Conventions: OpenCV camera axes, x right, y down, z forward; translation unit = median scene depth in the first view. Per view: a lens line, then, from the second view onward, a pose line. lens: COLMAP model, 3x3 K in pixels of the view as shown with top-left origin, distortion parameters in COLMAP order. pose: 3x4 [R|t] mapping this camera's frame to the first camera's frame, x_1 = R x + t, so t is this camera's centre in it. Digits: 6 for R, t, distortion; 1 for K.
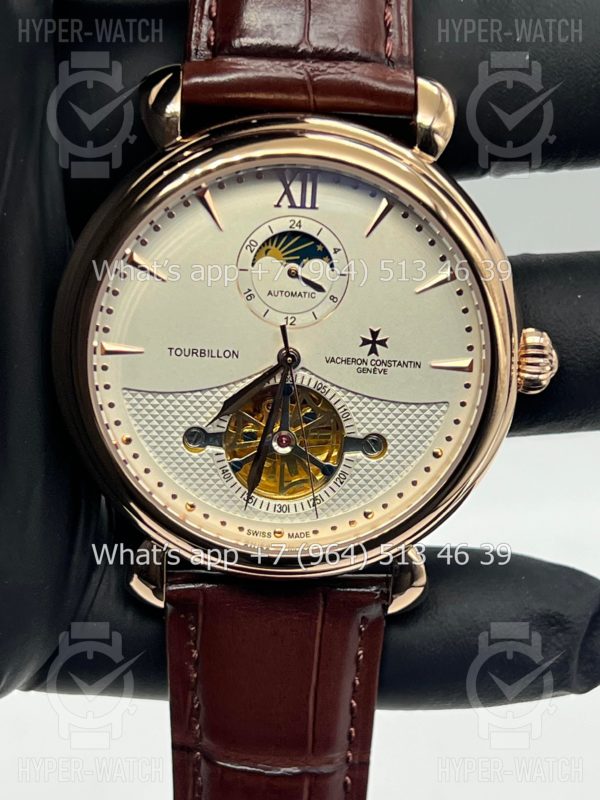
lens RADIAL K [[1827.0, 0, 299.3], [0, 1827.0, 404.7], [0, 0, 1]] dist [0.305113, 0.000000]
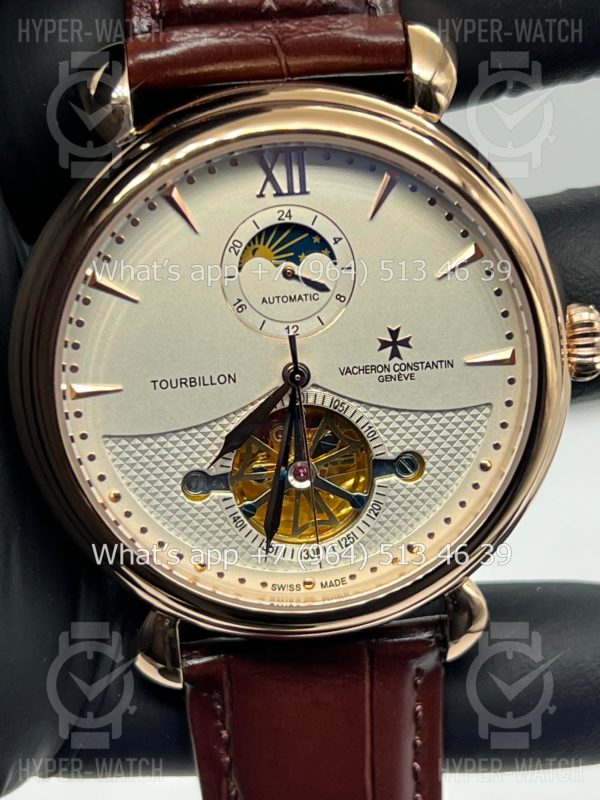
lens RADIAL K [[1827.0, 0, 302.9], [0, 1827.0, 392.4], [0, 0, 1]] dist [0.305113, 0.000000]
pose [[0.991999, -0.124869, 0.018593, -0.019050], [0.125004, 0.992136, -0.006273, -0.011940], [-0.017664, 0.008547, 0.999807, 0.163812]]
